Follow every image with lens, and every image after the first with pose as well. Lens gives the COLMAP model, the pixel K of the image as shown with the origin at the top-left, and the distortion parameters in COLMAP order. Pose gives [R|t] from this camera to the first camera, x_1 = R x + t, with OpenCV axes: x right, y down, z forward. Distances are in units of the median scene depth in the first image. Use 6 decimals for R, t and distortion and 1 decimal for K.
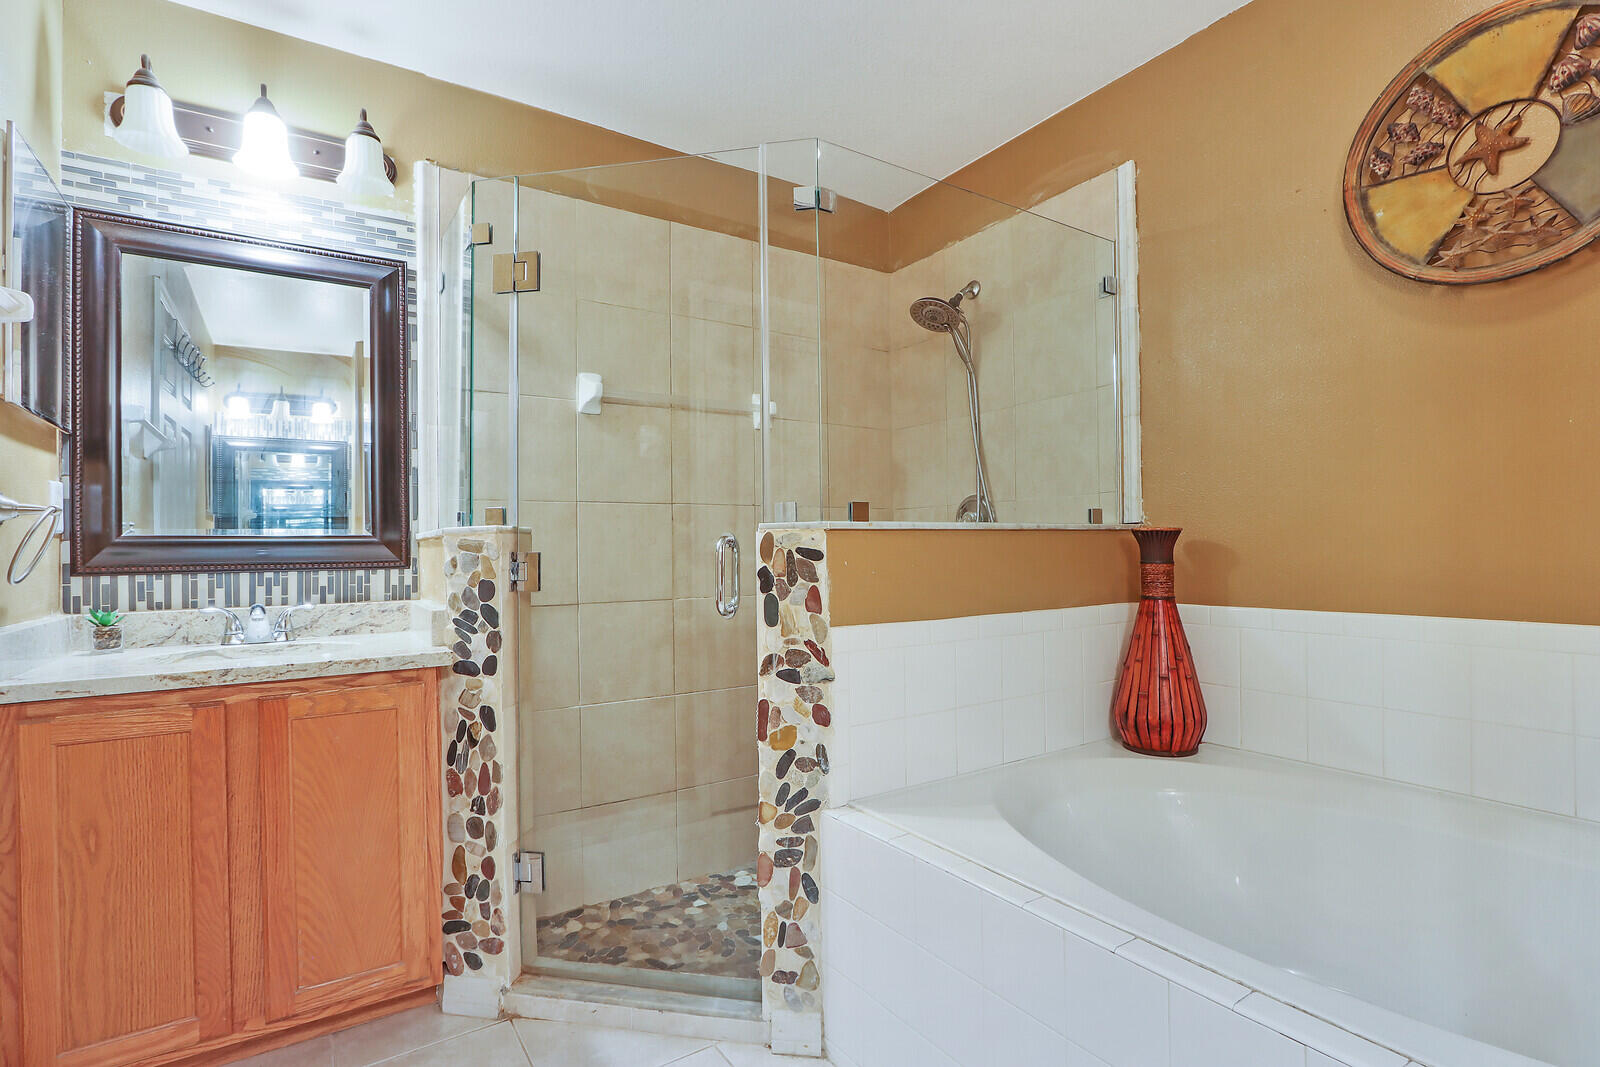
lens RADIAL K [[761.2, 0, 809.8], [0, 761.2, 542.2], [0, 0, 1]] dist [-0.016741, 0.002159]
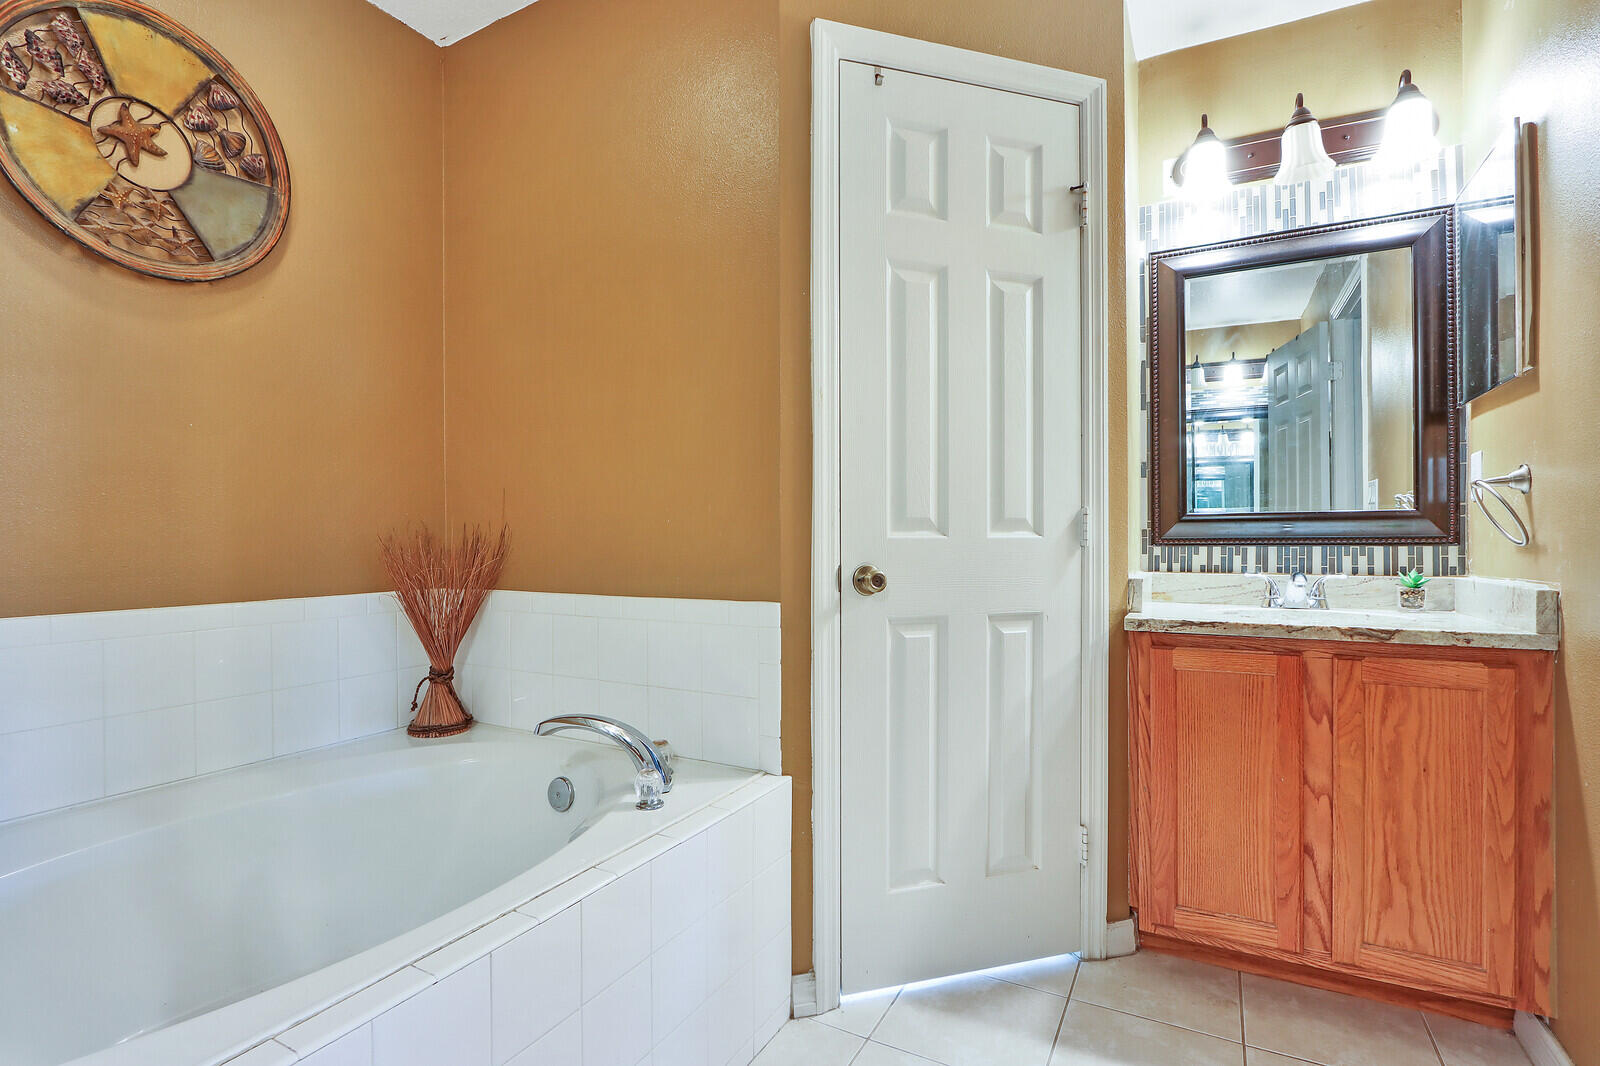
lens RADIAL K [[761.2, 0, 788.9], [0, 761.2, 537.9], [0, 0, 1]] dist [-0.016741, 0.002159]
pose [[-0.447502, 0.016004, 0.894140, -0.366205], [0.004916, 0.999869, -0.015436, 0.027870], [-0.894270, -0.002512, -0.447521, 0.653526]]
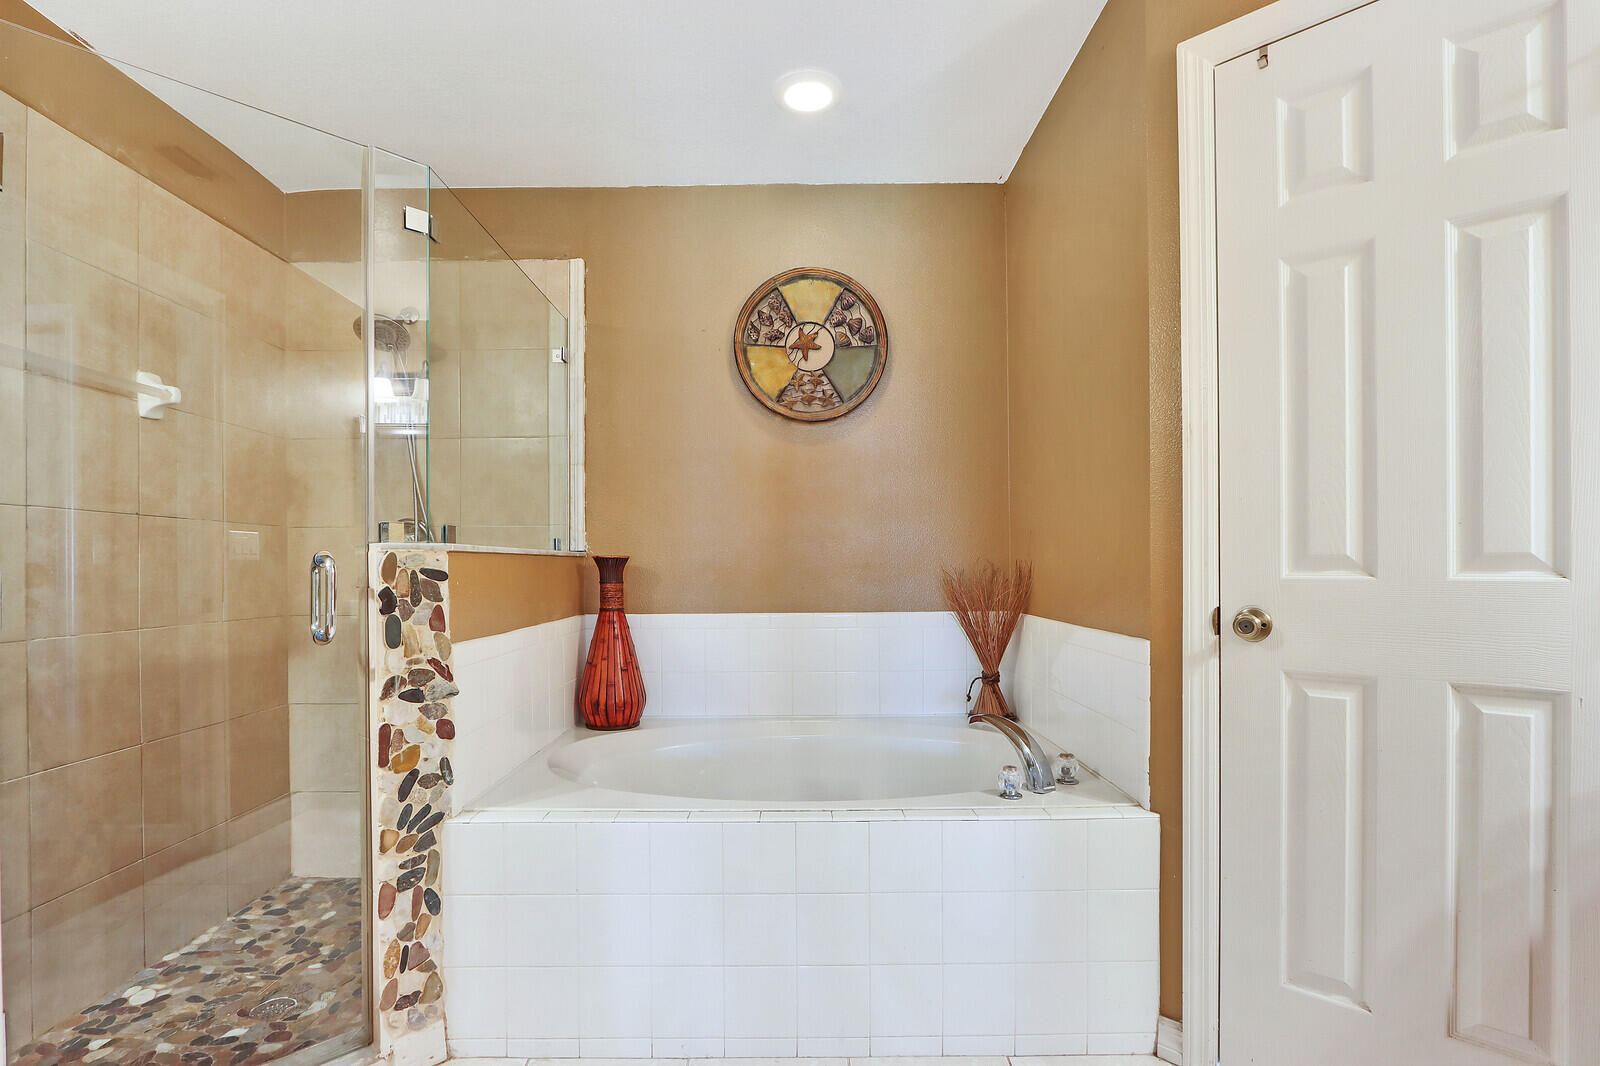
lens RADIAL K [[761.2, 0, 793.4], [0, 761.2, 560.7], [0, 0, 1]] dist [-0.016741, 0.002159]
pose [[0.554789, 0.016514, 0.831827, -0.578764], [-0.007635, 0.999862, -0.014758, 0.008497], [-0.831956, 0.001837, 0.554838, 0.029909]]
